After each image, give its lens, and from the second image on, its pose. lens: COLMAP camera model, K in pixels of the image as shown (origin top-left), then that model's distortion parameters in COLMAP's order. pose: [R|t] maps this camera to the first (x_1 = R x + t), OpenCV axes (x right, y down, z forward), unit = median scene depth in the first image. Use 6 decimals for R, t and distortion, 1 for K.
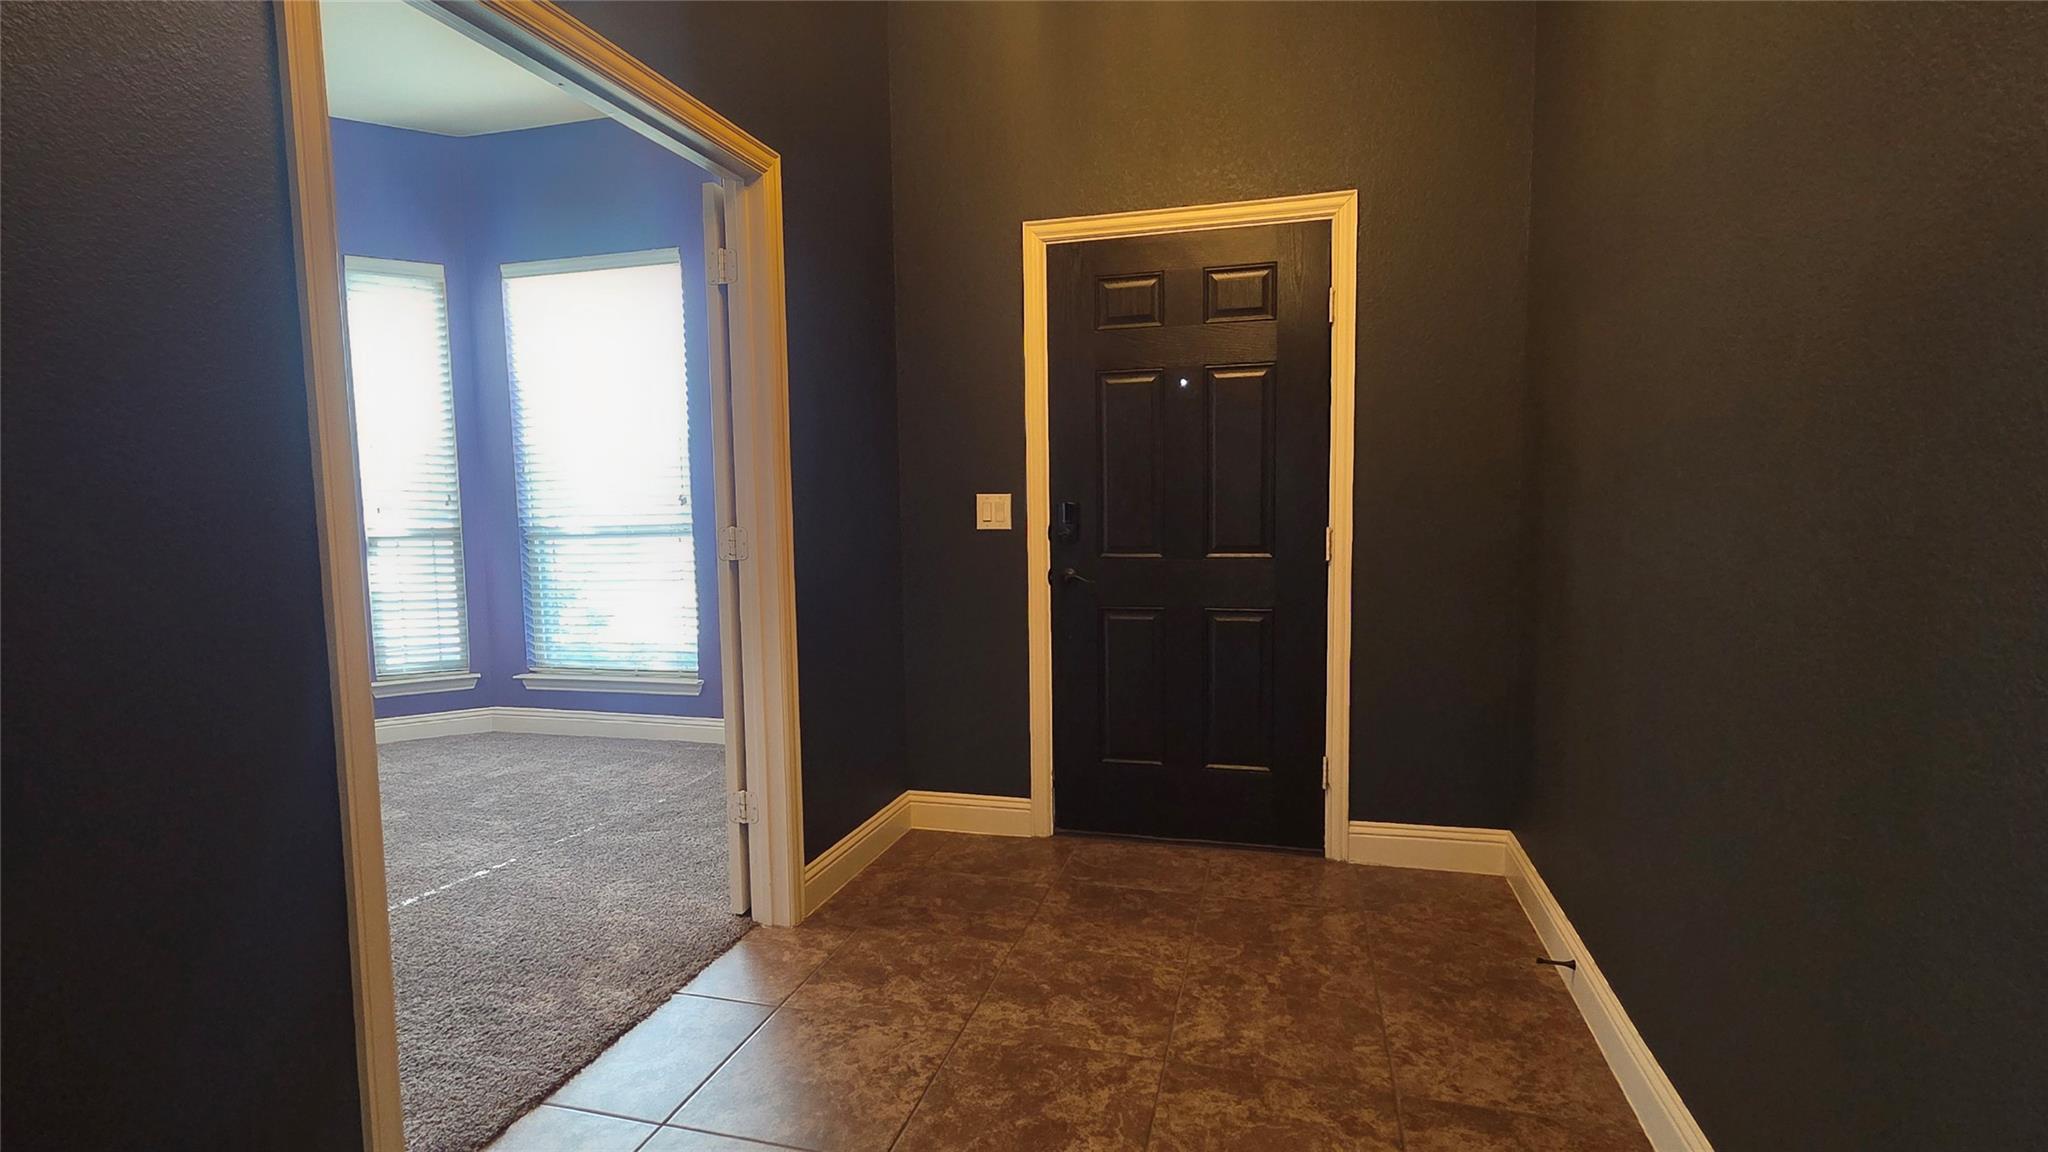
lens RADIAL K [[993.2, 0, 1006.2], [0, 993.2, 585.7], [0, 0, 1]] dist [0.011395, -0.002075]
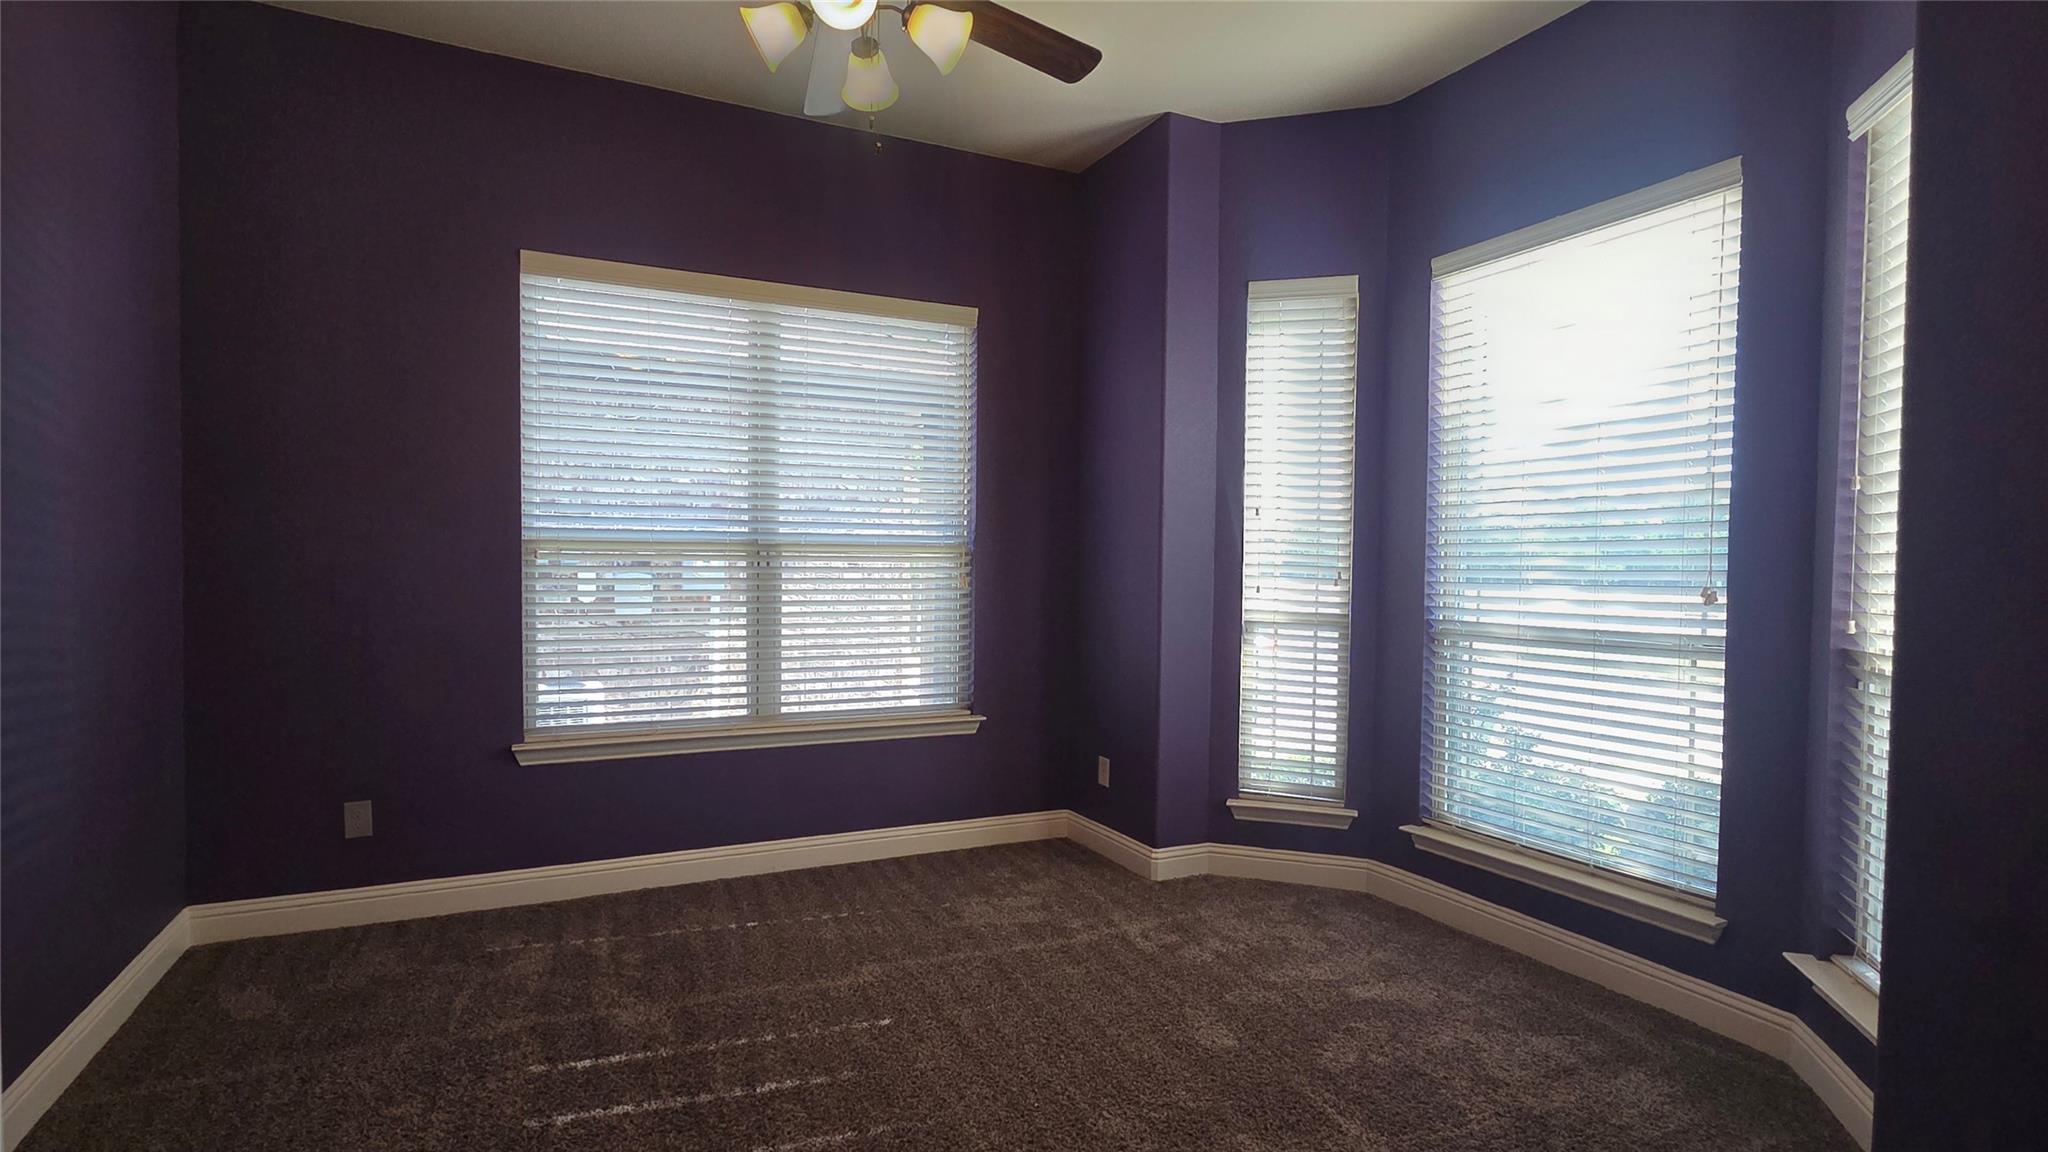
lens RADIAL K [[993.2, 0, 1005.1], [0, 993.2, 589.0], [0, 0, 1]] dist [0.011395, -0.002075]
pose [[0.661311, 0.046049, -0.748697, -0.159237], [-0.093463, 0.995394, -0.021333, -0.038767], [0.744266, 0.084083, 0.662569, 0.310158]]
